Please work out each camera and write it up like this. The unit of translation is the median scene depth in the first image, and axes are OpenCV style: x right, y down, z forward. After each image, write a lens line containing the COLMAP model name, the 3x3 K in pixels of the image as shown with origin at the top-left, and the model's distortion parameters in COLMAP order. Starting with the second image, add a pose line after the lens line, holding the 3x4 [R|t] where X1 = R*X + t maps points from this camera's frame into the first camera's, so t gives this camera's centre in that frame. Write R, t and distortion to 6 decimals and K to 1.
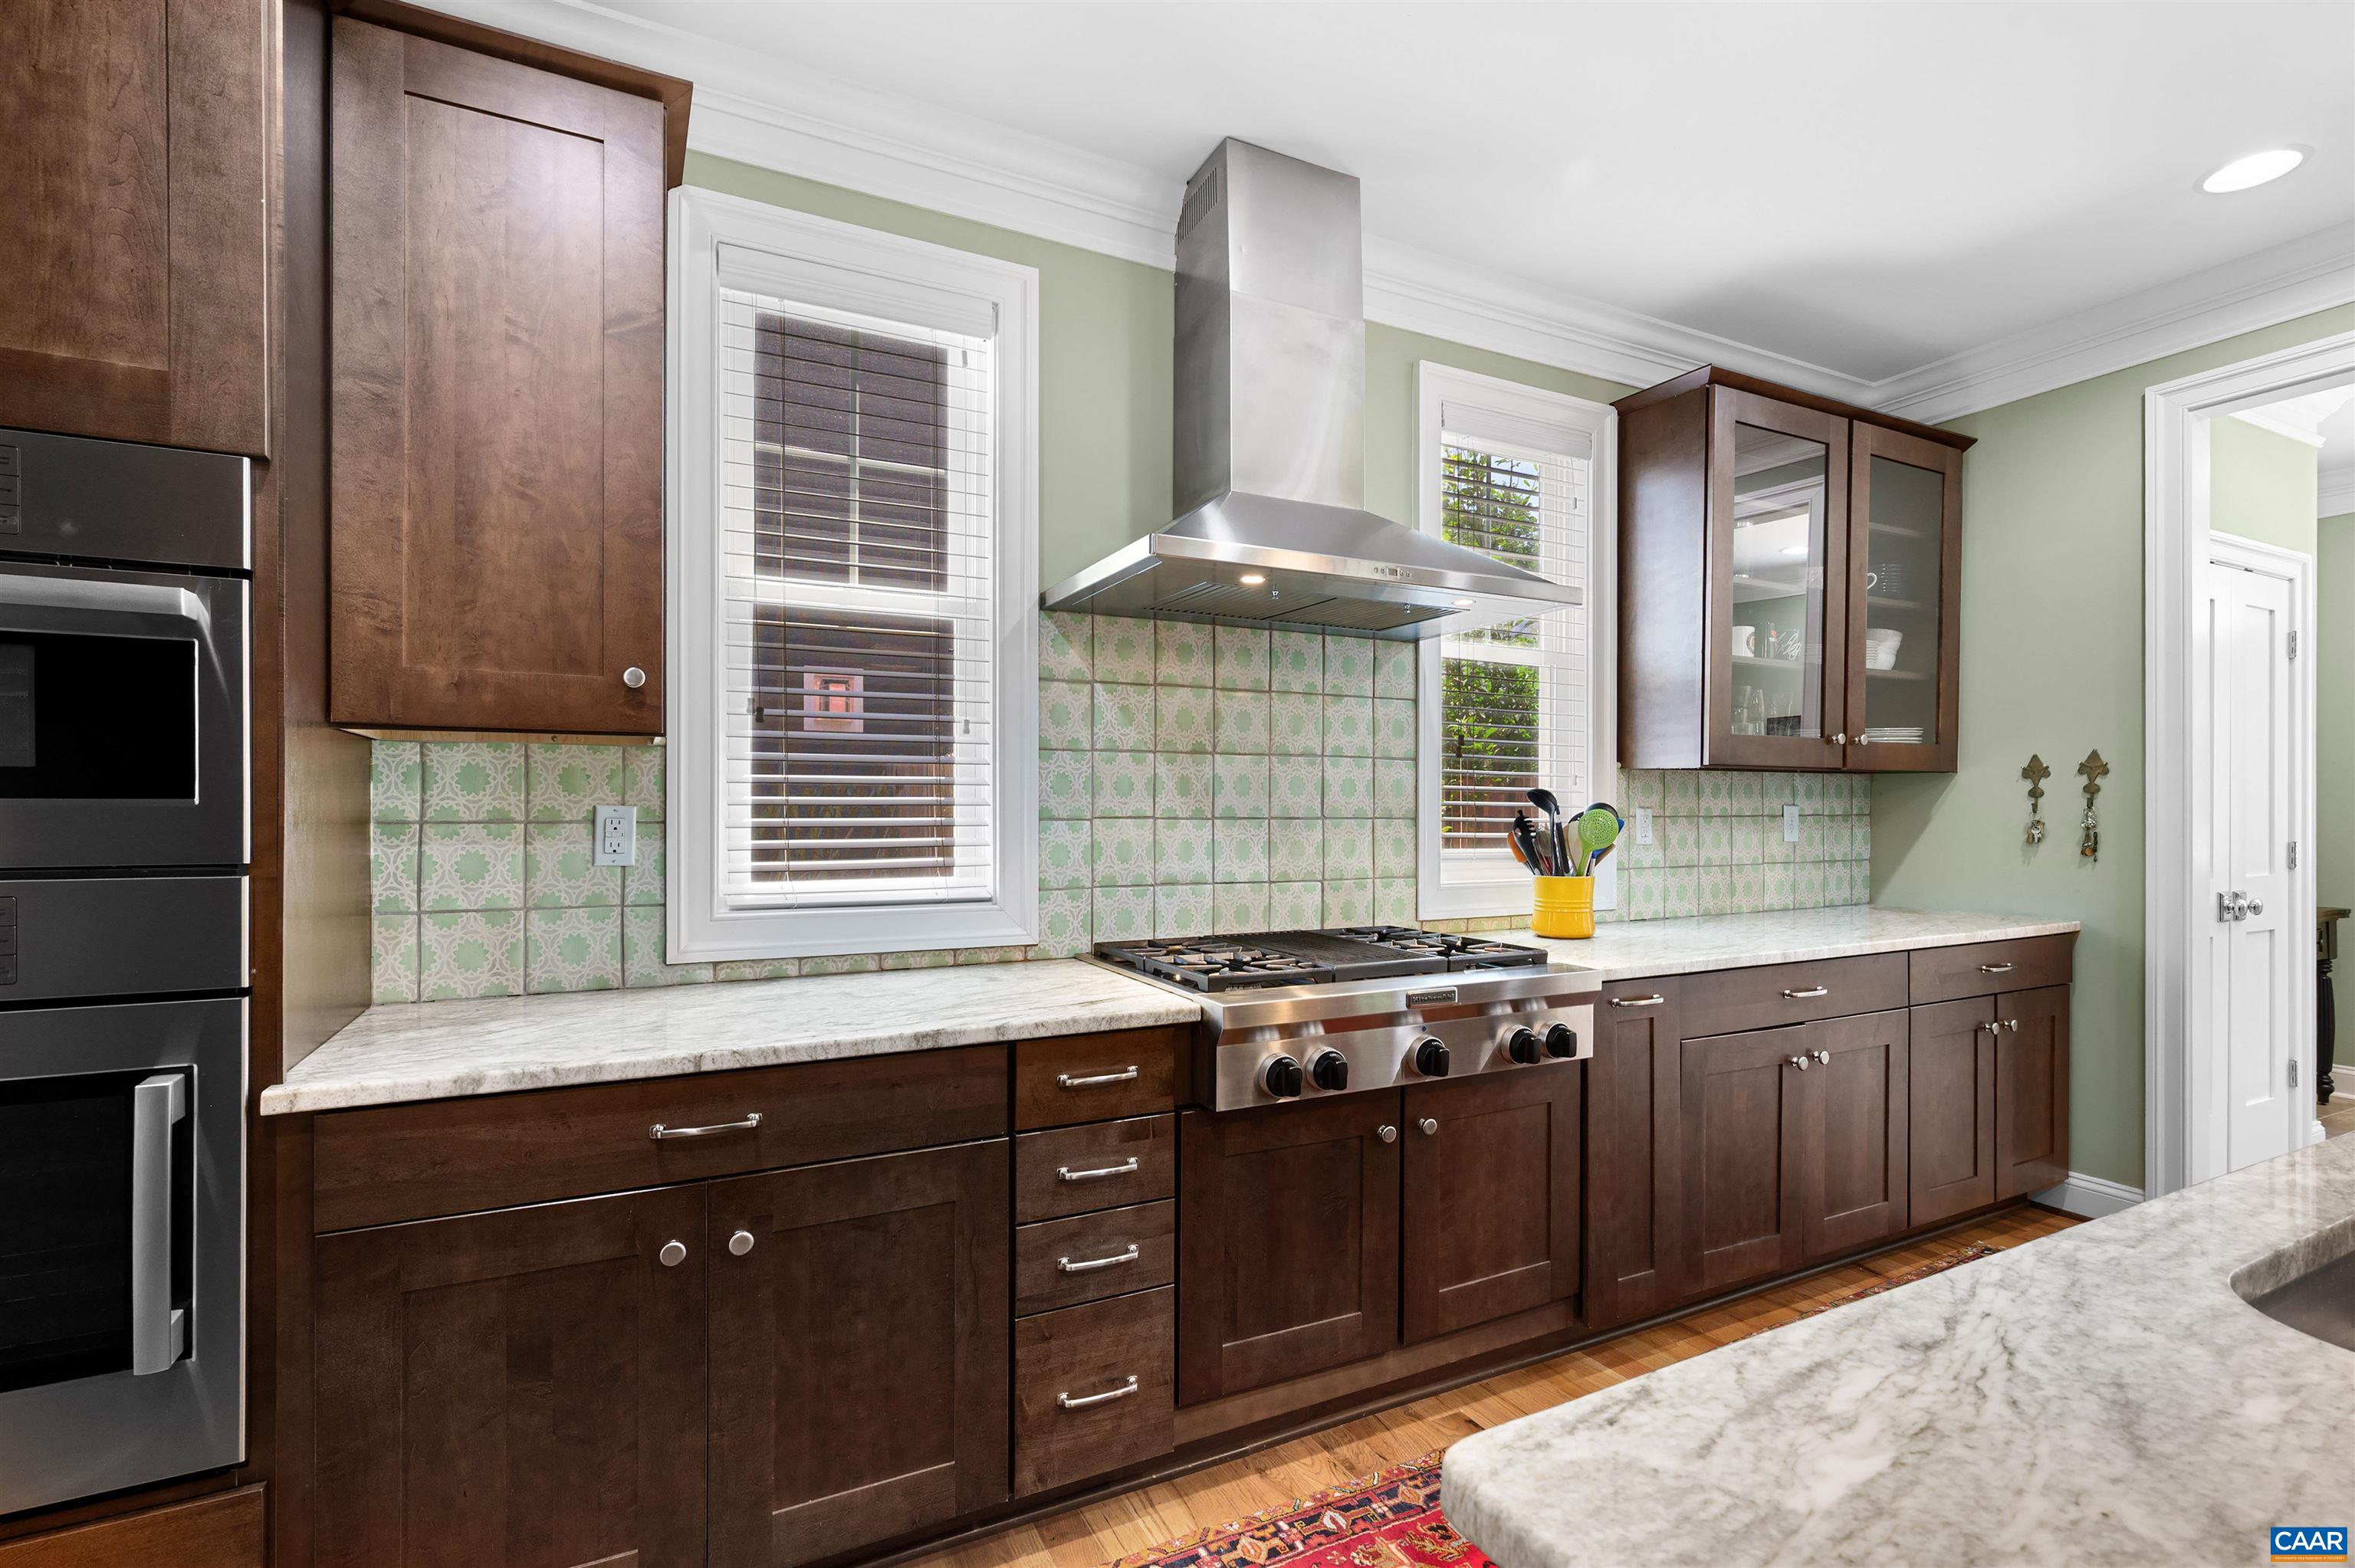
lens RADIAL K [[1046.3, 0, 1158.1], [0, 1046.3, 807.2], [0, 0, 1]] dist [0.000963, 0.000213]
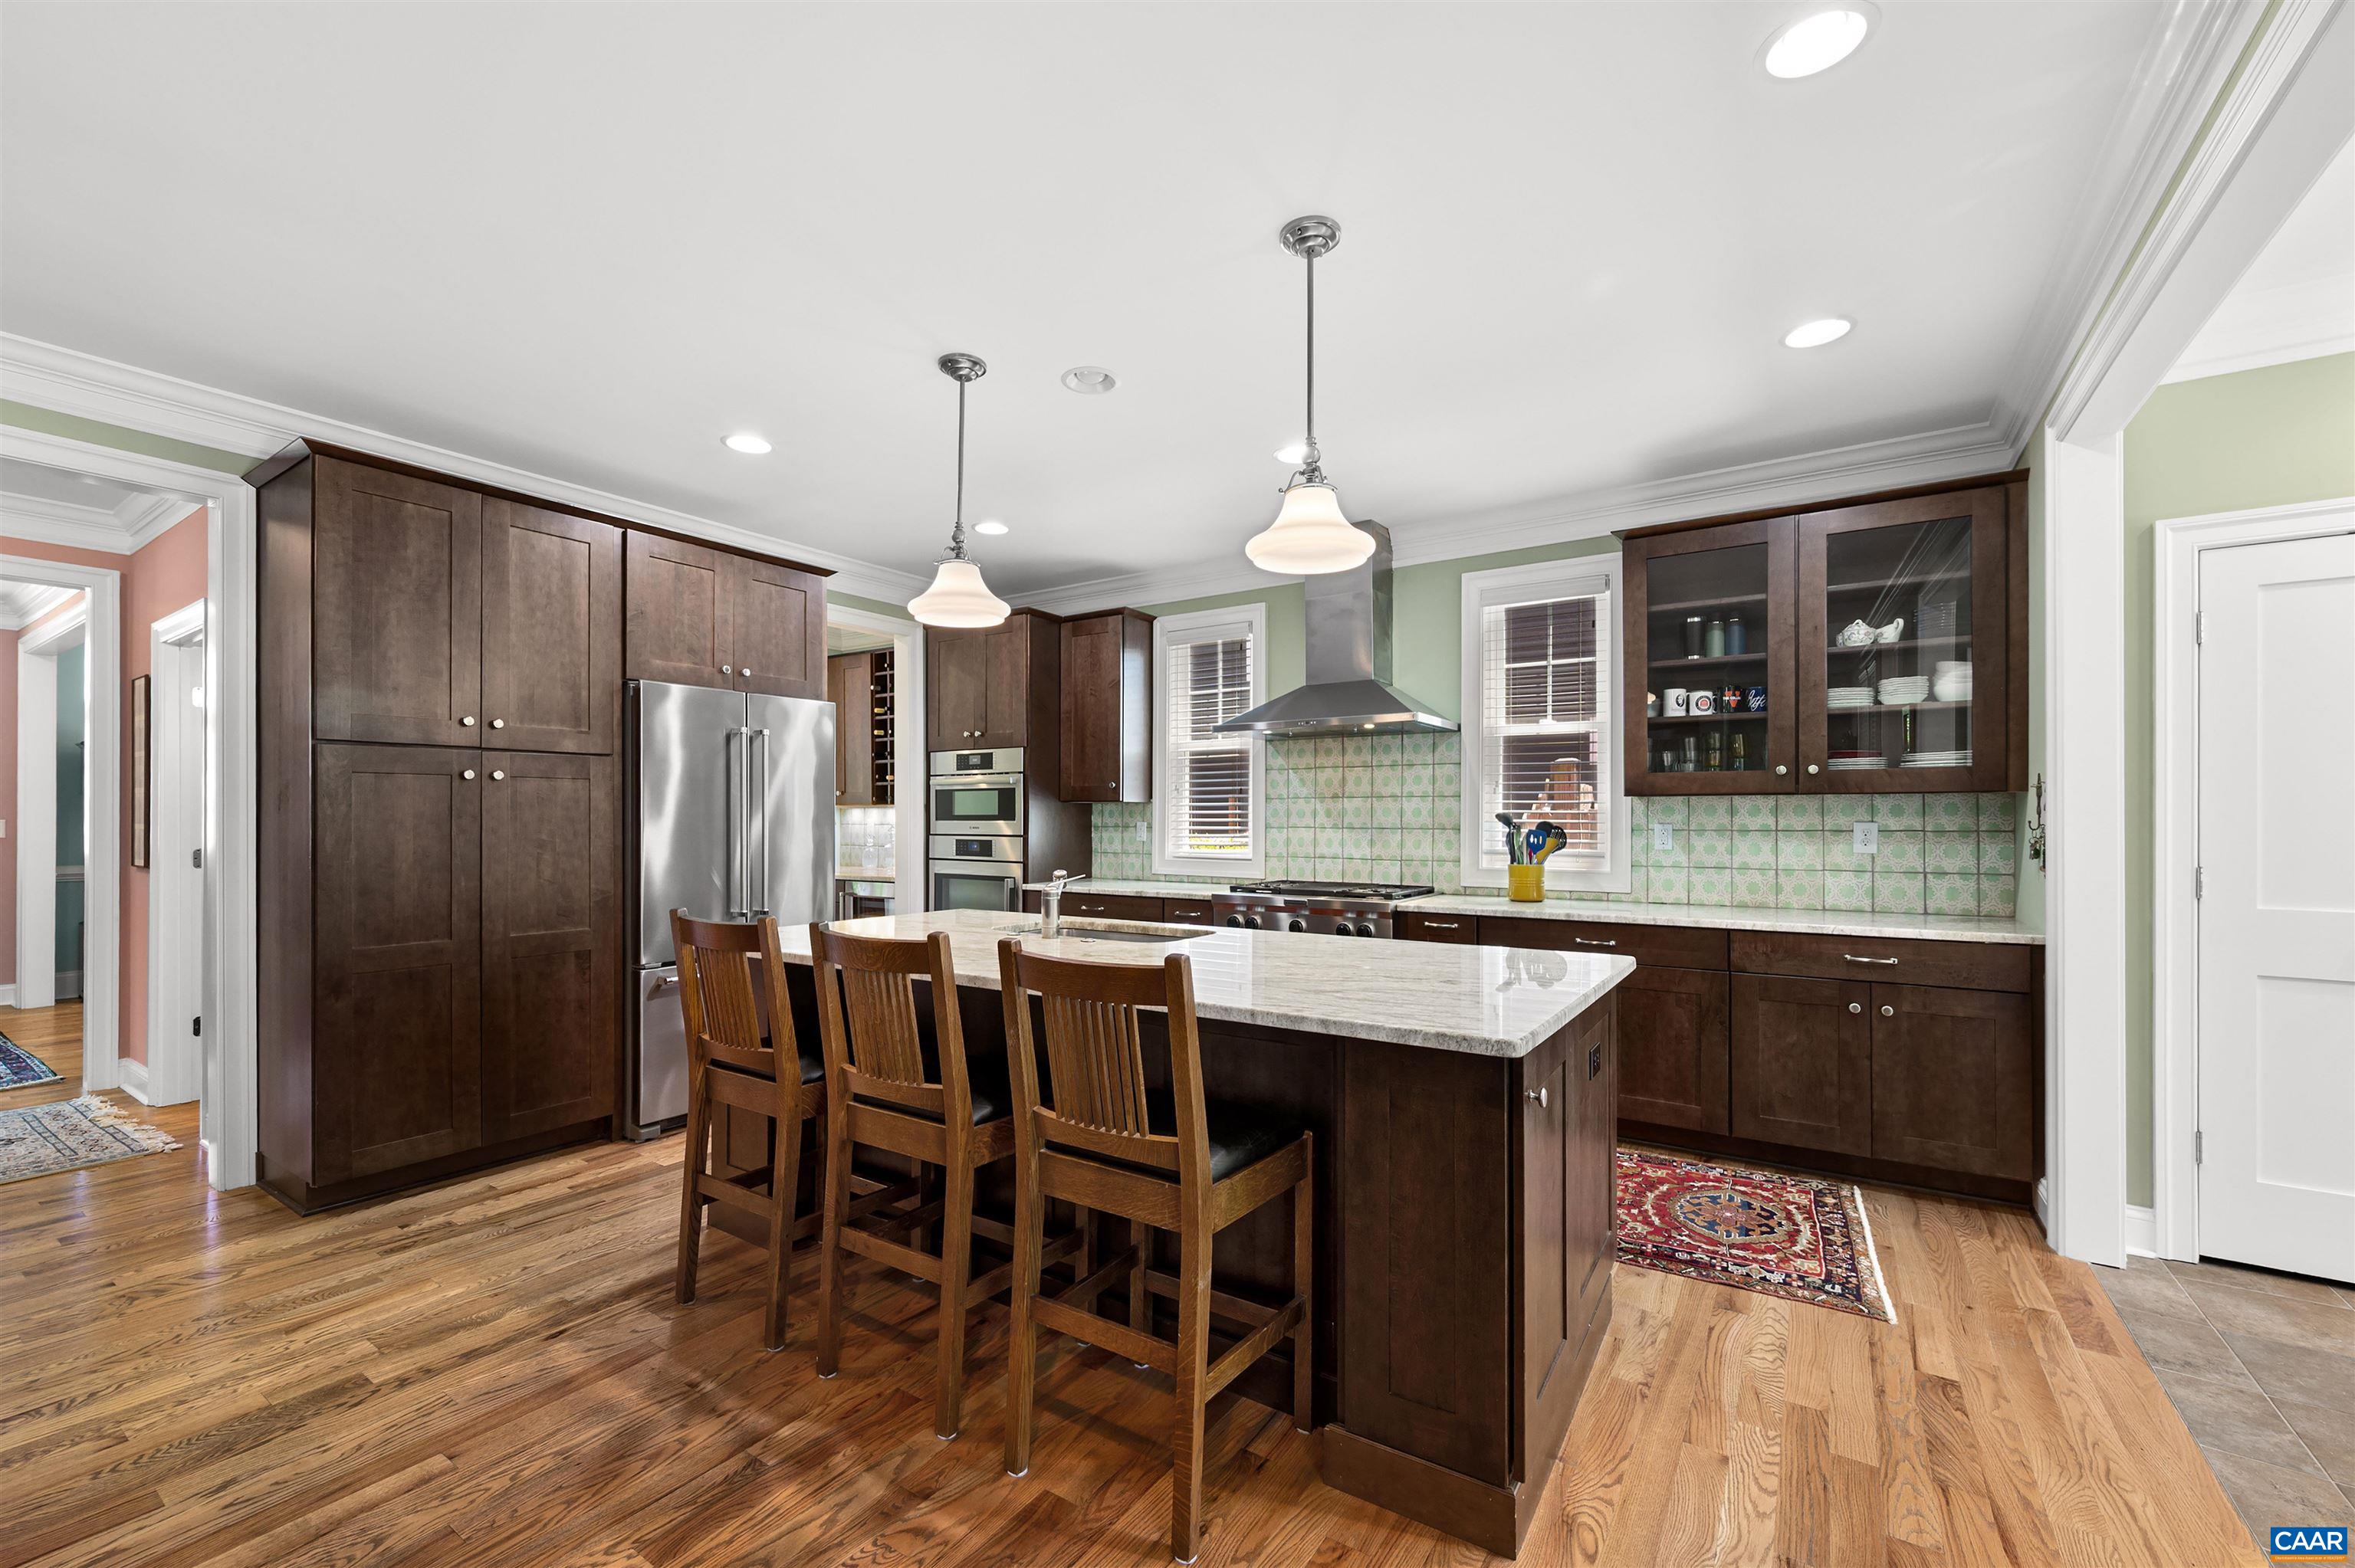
lens RADIAL K [[946.2, 0, 1161.5], [0, 946.2, 818.8], [0, 0, 1]] dist [-0.002963, -0.000008]
pose [[0.491455, -0.002120, -0.870901, 1.493441], [-0.000607, 0.999996, -0.002776, -0.002534], [0.870903, 0.001893, 0.491451, -0.263032]]
